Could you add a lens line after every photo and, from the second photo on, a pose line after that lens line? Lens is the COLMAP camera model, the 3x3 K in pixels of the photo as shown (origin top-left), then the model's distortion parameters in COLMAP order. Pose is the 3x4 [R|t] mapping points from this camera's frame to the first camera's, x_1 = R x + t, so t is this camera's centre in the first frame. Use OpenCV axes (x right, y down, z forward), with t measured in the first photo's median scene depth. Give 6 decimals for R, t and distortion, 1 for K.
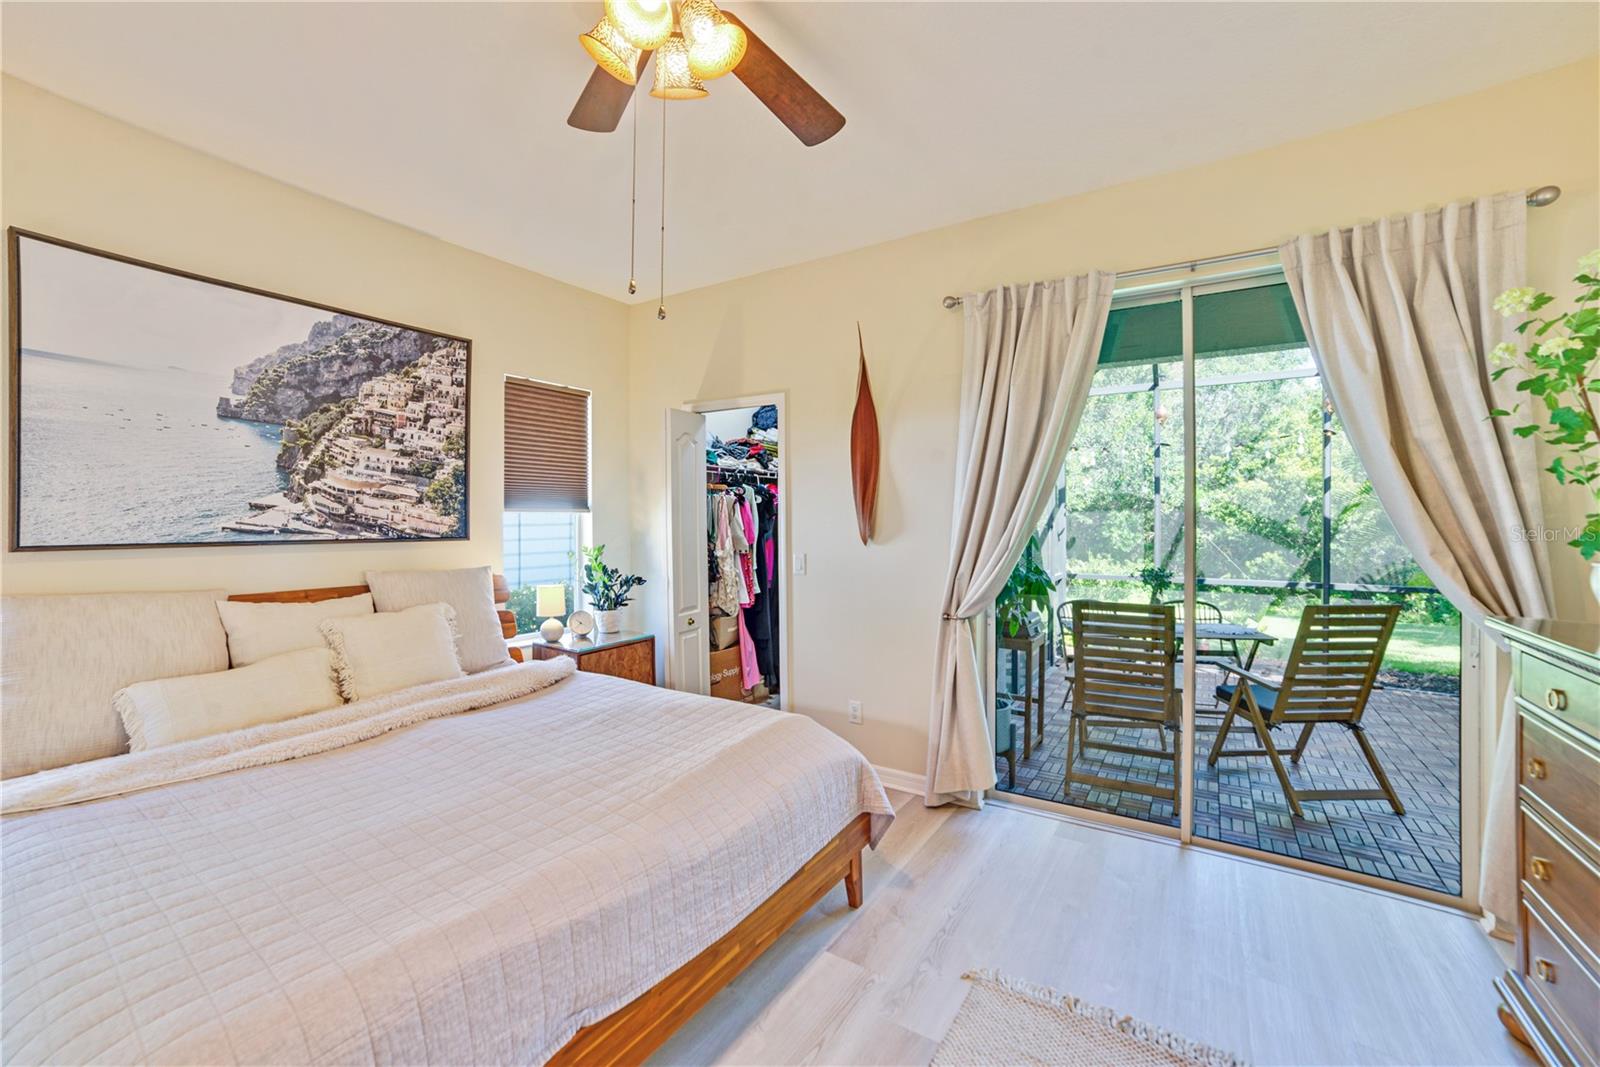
lens RADIAL K [[655.1, 0, 793.5], [0, 655.1, 530.6], [0, 0, 1]] dist [-0.062806, 0.023509]
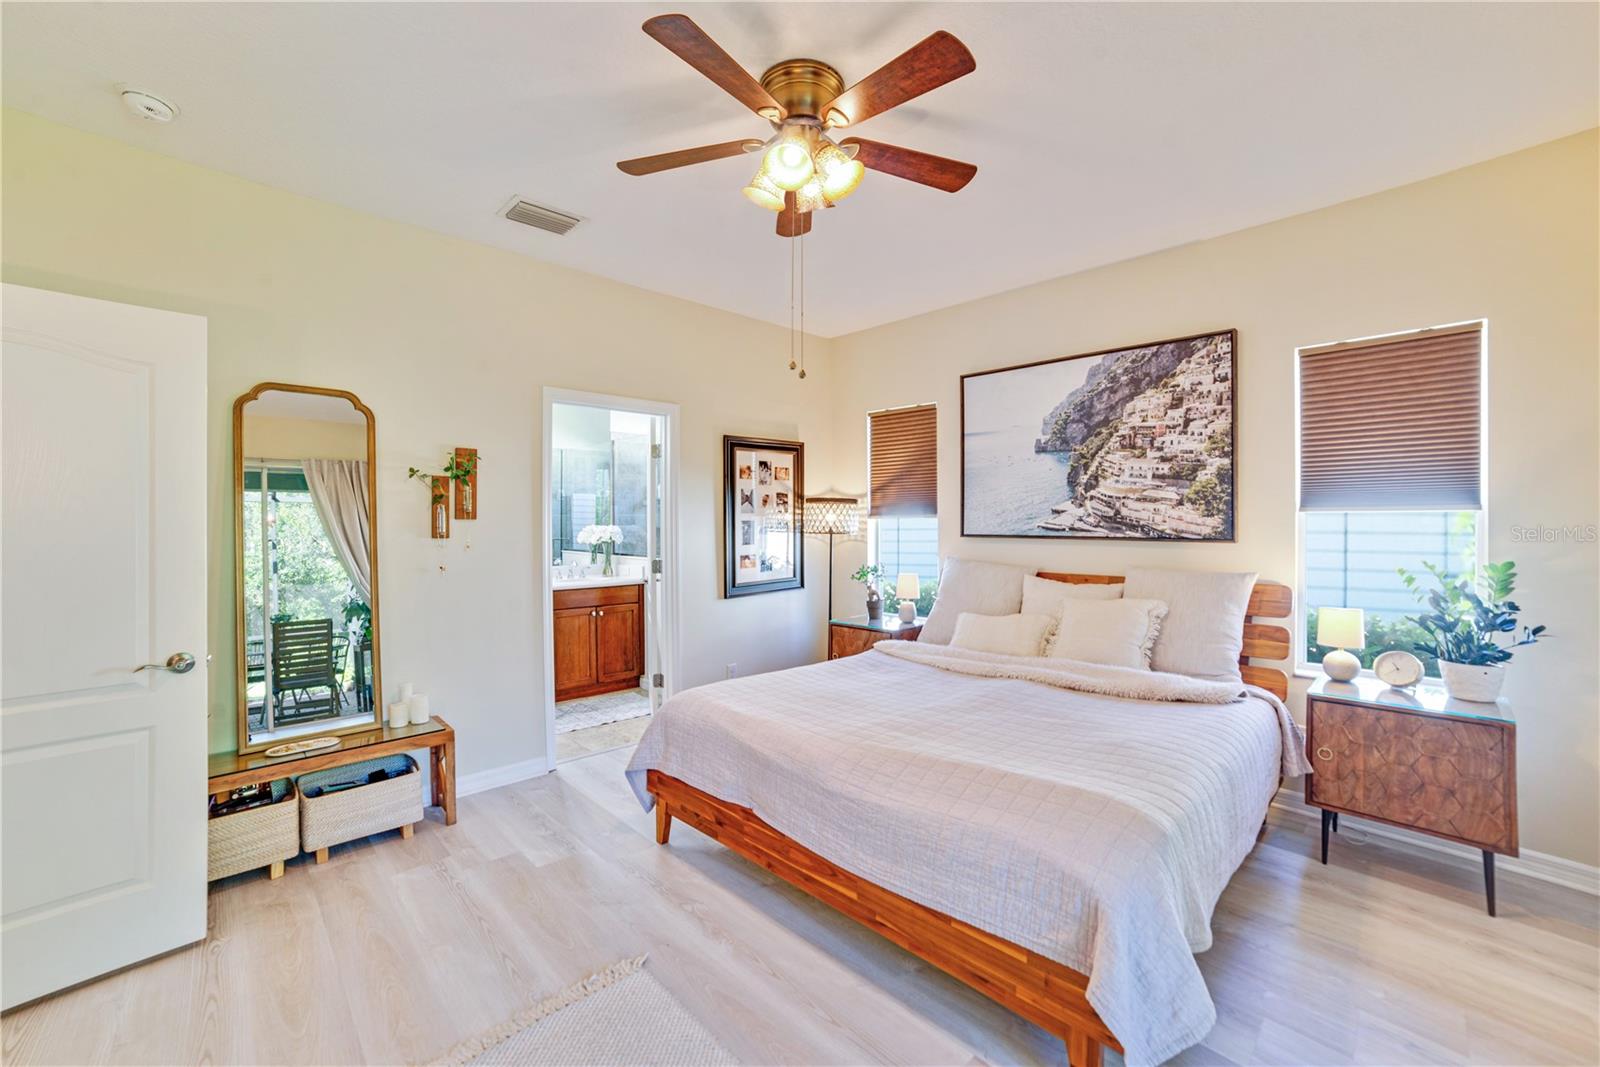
lens RADIAL K [[655.1, 0, 793.8], [0, 655.1, 524.7], [0, 0, 1]] dist [-0.062806, 0.023509]
pose [[-0.218855, 0.009406, -0.975712, 0.600734], [-0.014089, 0.999819, 0.012798, -0.015840], [0.975656, 0.016548, -0.218683, 0.643908]]
